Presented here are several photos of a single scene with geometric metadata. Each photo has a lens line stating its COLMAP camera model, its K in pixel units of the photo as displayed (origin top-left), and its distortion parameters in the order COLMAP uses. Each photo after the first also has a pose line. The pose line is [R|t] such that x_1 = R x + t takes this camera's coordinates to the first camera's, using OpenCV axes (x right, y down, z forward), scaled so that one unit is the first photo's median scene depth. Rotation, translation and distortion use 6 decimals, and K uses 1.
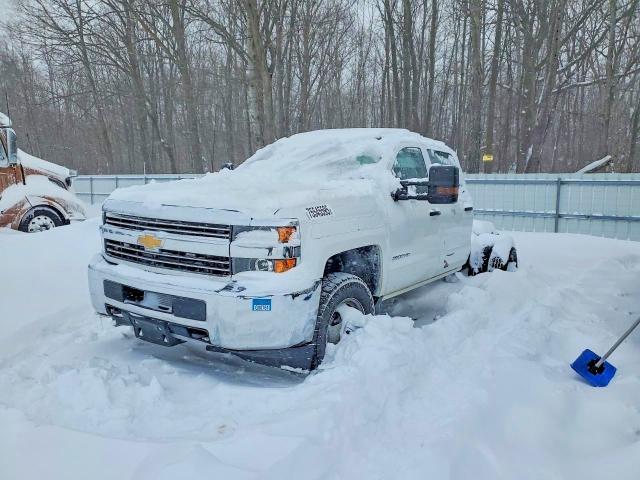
lens RADIAL K [[485.1, 0, 317.3], [0, 485.1, 242.4], [0, 0, 1]] dist [0.014977, 0.005002]
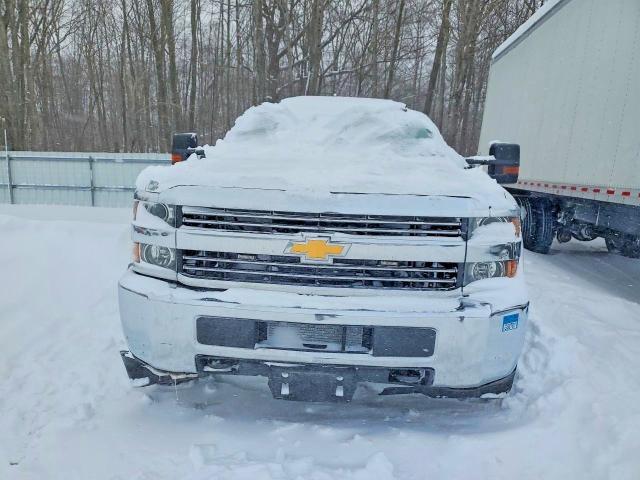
lens RADIAL K [[485.1, 0, 320.5], [0, 485.1, 237.8], [0, 0, 1]] dist [0.014977, 0.005002]
pose [[0.881032, -0.068634, 0.468051, -0.646586], [0.054674, 0.997562, 0.043365, -0.044702], [-0.469886, -0.012616, 0.882637, 0.431511]]
